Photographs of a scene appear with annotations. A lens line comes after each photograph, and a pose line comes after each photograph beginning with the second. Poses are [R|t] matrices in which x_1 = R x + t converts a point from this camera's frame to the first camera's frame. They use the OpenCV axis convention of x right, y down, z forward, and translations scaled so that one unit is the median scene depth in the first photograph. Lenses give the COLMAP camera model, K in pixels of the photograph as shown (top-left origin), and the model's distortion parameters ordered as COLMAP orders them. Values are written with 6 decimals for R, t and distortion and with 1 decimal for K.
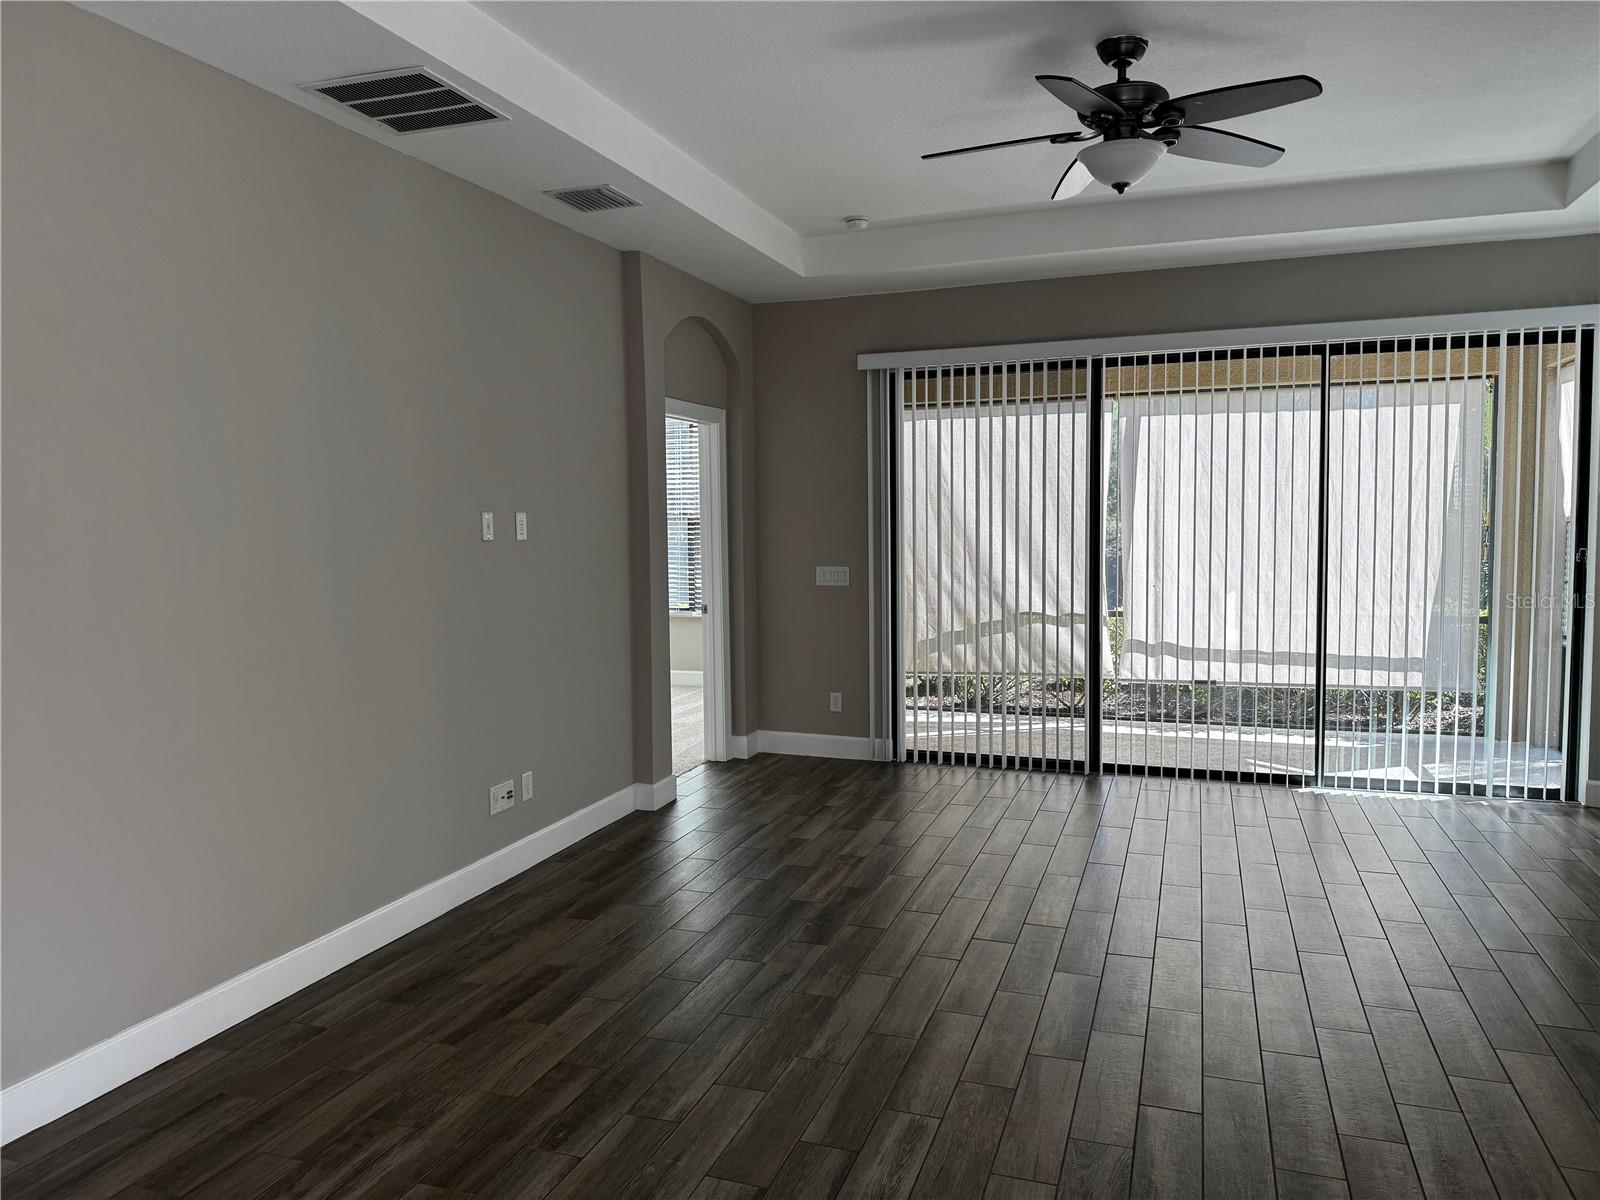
lens RADIAL K [[1126.9, 0, 780.4], [0, 1126.9, 597.4], [0, 0, 1]] dist [0.063881, -0.116221]
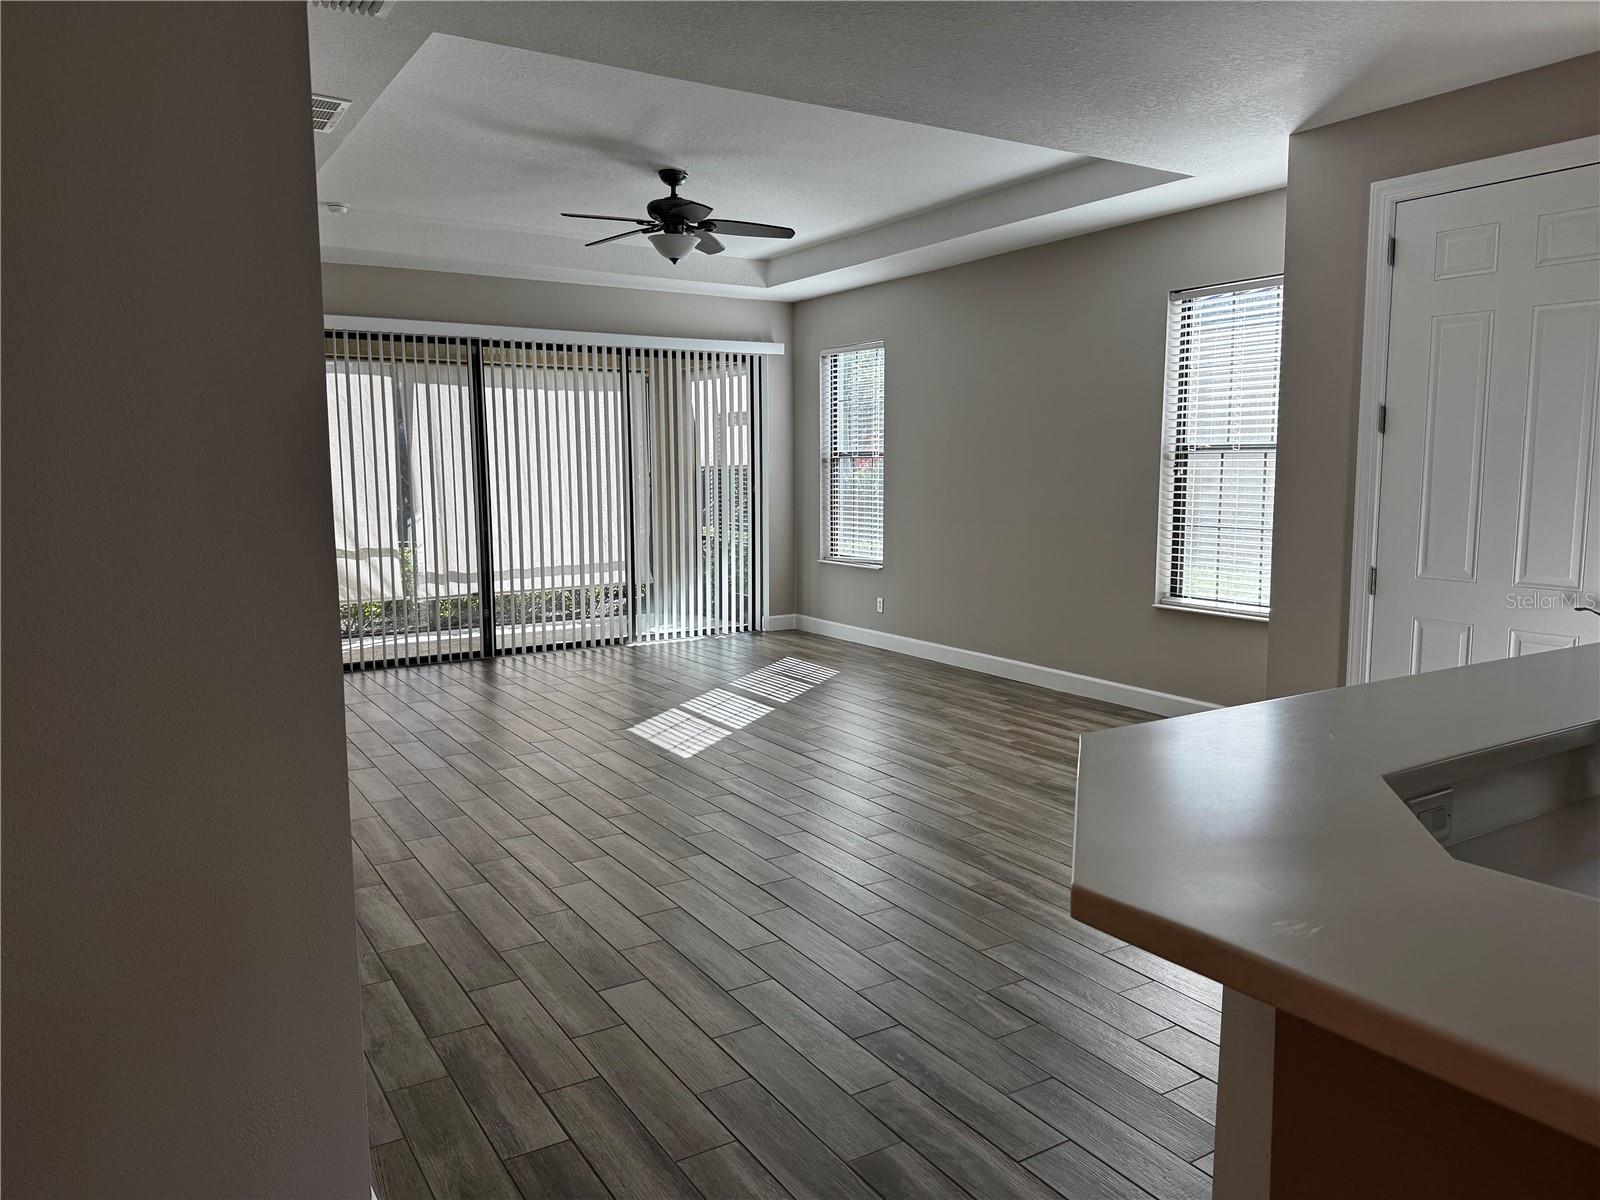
lens RADIAL K [[1120.5, 0, 811.6], [0, 1120.5, 606.8], [0, 0, 1]] dist [0.156162, -0.332952]
pose [[0.608778, -0.091700, 0.788023, -0.919196], [0.055085, 0.995786, 0.073322, 0.035059], [-0.791426, -0.001229, 0.611264, -0.178566]]
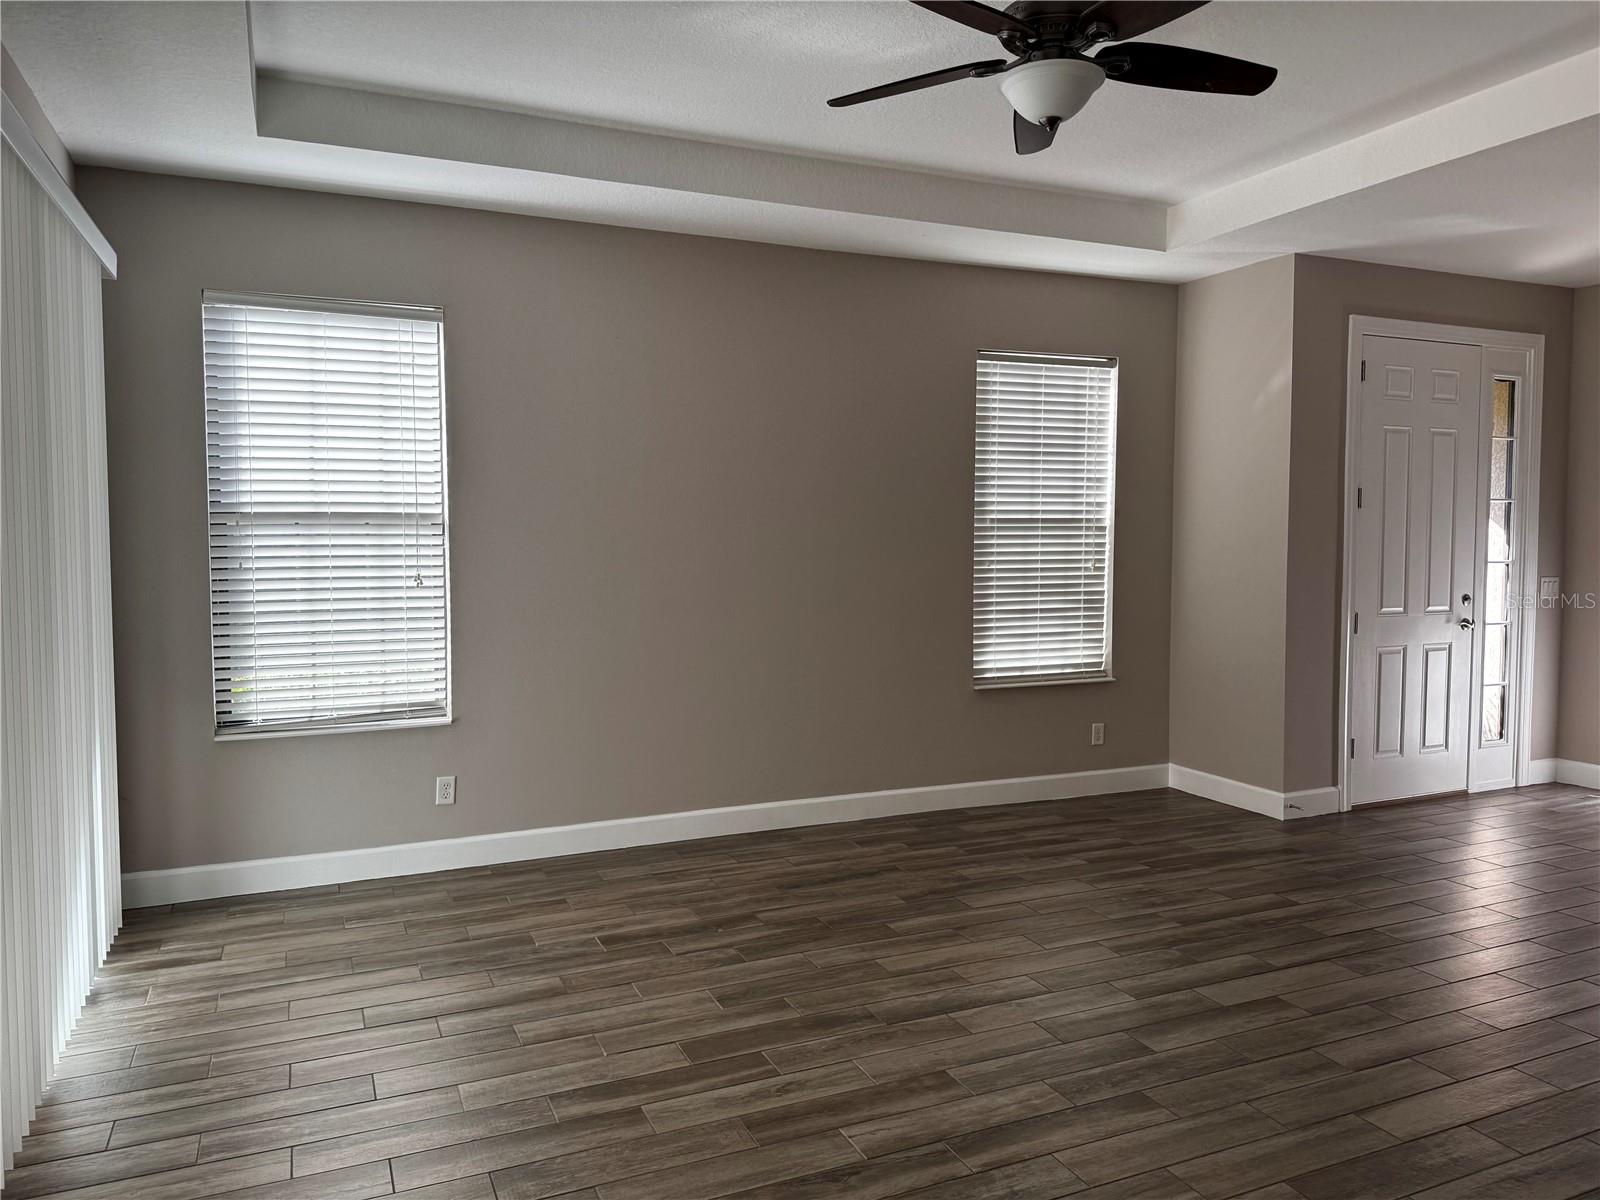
lens RADIAL K [[1125.9, 0, 800.0], [0, 1125.9, 600.0], [0, 0, 1]] dist [0.067436, -0.059119]
pose [[-0.696671, -0.029539, 0.716782, -0.178105], [0.060586, 0.993160, 0.099815, -0.105506], [-0.714828, 0.112965, -0.690116, 1.708948]]
